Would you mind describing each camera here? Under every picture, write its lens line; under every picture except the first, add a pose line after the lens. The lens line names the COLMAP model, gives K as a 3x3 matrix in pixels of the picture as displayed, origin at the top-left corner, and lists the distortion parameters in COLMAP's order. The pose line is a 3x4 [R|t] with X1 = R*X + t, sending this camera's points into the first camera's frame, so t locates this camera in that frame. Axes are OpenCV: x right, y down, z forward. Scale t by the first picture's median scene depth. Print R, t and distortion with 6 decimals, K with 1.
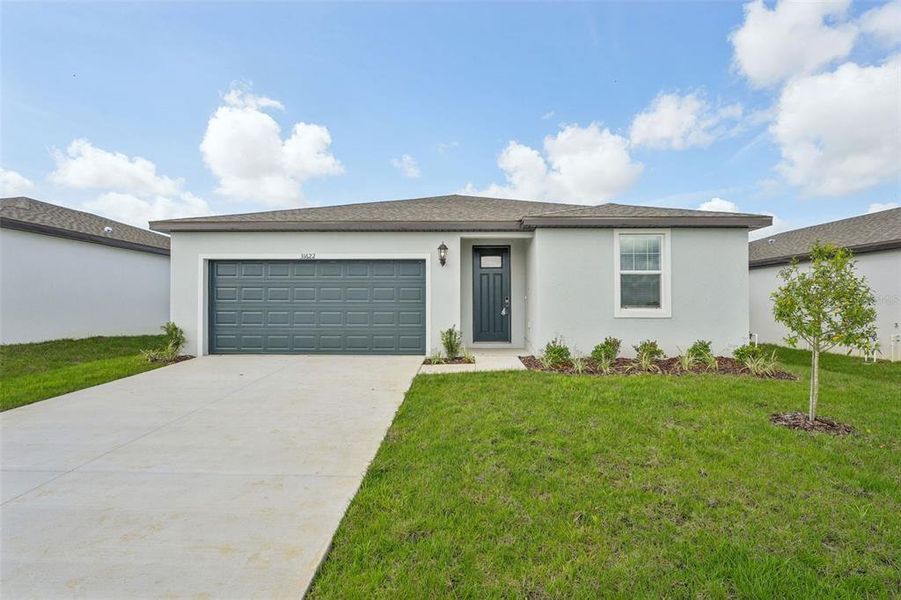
lens RADIAL K [[364.3, 0, 450.5], [0, 364.3, 300.0], [0, 0, 1]] dist [-0.002097, -0.000644]
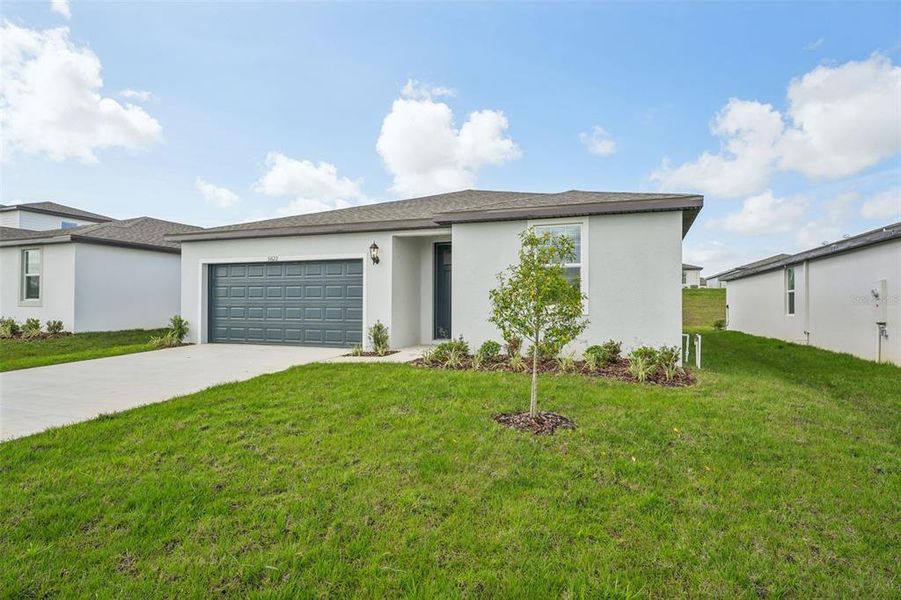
lens RADIAL K [[387.1, 0, 450.5], [0, 387.1, 300.0], [0, 0, 1]] dist [-0.001488, -0.000230]
pose [[0.964481, -0.002783, -0.264136, 0.478481], [0.004293, 0.999978, 0.005138, 0.005208], [0.264116, -0.006089, 0.964472, -0.024067]]
